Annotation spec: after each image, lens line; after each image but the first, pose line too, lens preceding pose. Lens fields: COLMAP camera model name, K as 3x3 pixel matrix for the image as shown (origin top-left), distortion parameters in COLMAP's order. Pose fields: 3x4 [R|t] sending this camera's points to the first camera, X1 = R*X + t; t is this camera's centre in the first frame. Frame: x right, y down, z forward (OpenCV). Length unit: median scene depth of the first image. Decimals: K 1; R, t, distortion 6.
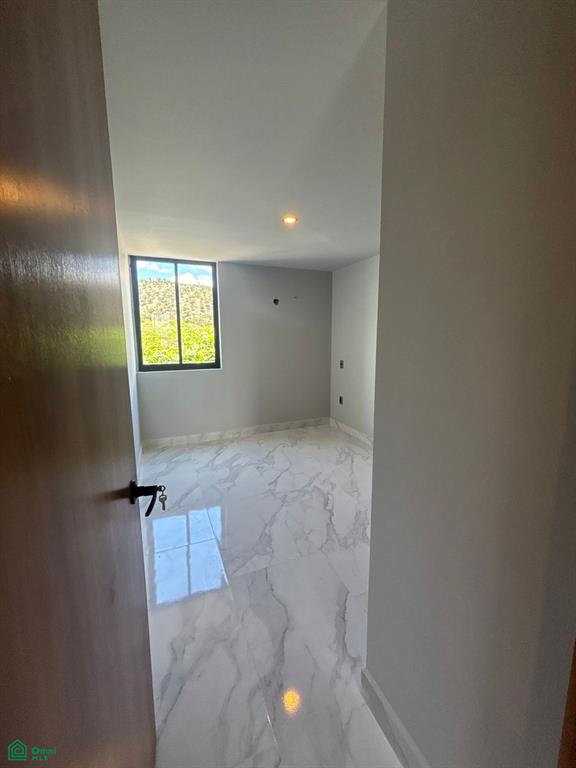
lens RADIAL K [[309.4, 0, 286.9], [0, 309.4, 378.8], [0, 0, 1]] dist [-0.003289, 0.001389]
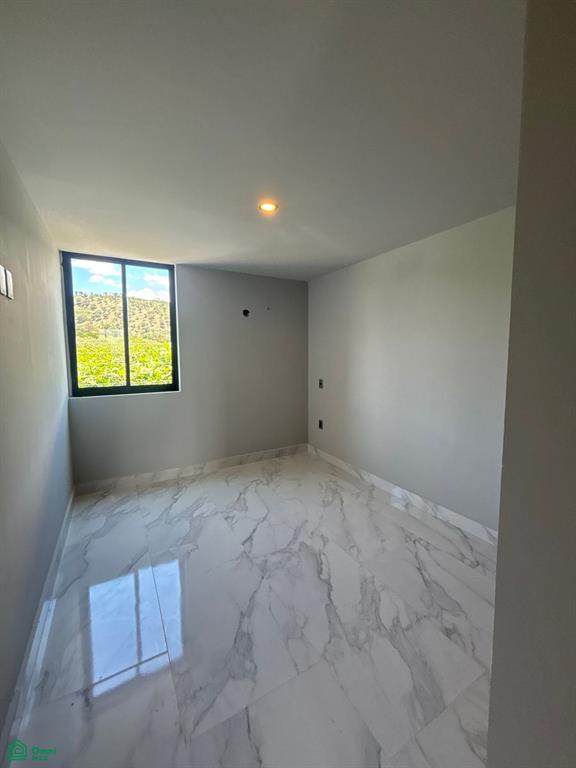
lens RADIAL K [[309.4, 0, 286.5], [0, 309.4, 376.2], [0, 0, 1]] dist [-0.003289, 0.001389]
pose [[0.993134, -0.009502, 0.116592, -0.028957], [0.016603, 0.998055, -0.060090, -0.020992], [-0.115794, 0.061613, 0.991360, 0.164172]]
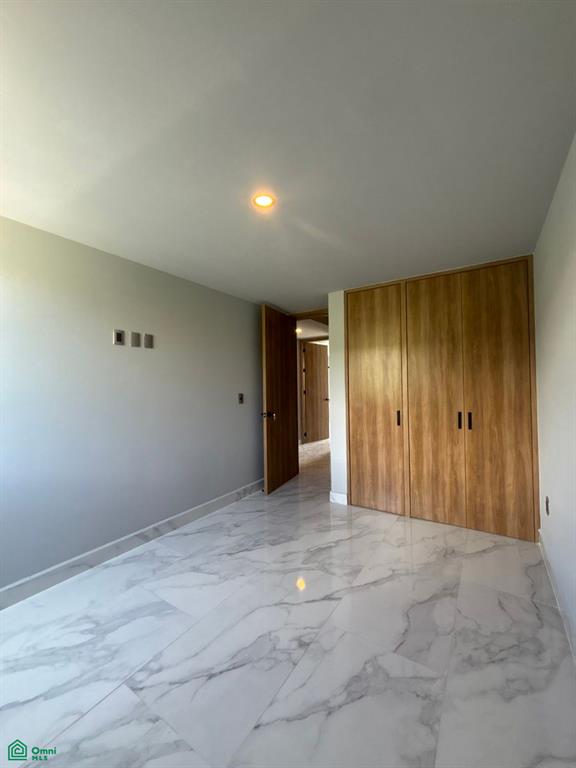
lens RADIAL K [[309.4, 0, 290.0], [0, 309.4, 387.3], [0, 0, 1]] dist [-0.003289, 0.001389]
pose [[-0.559955, -0.009481, 0.828469, -0.433784], [0.108269, 0.990523, 0.084513, -0.132976], [-0.821418, 0.137021, -0.553622, 1.133988]]
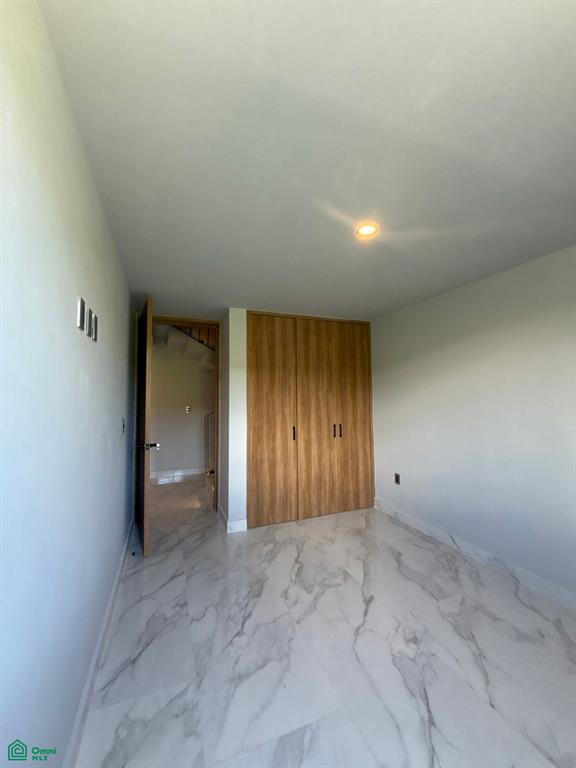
lens RADIAL K [[309.4, 0, 289.4], [0, 309.4, 381.9], [0, 0, 1]] dist [-0.003289, 0.001389]
pose [[-0.999850, -0.002042, 0.017193, 0.103592], [-0.000886, 0.997754, 0.066977, -0.170652], [-0.017291, 0.066952, -0.997606, 1.386767]]
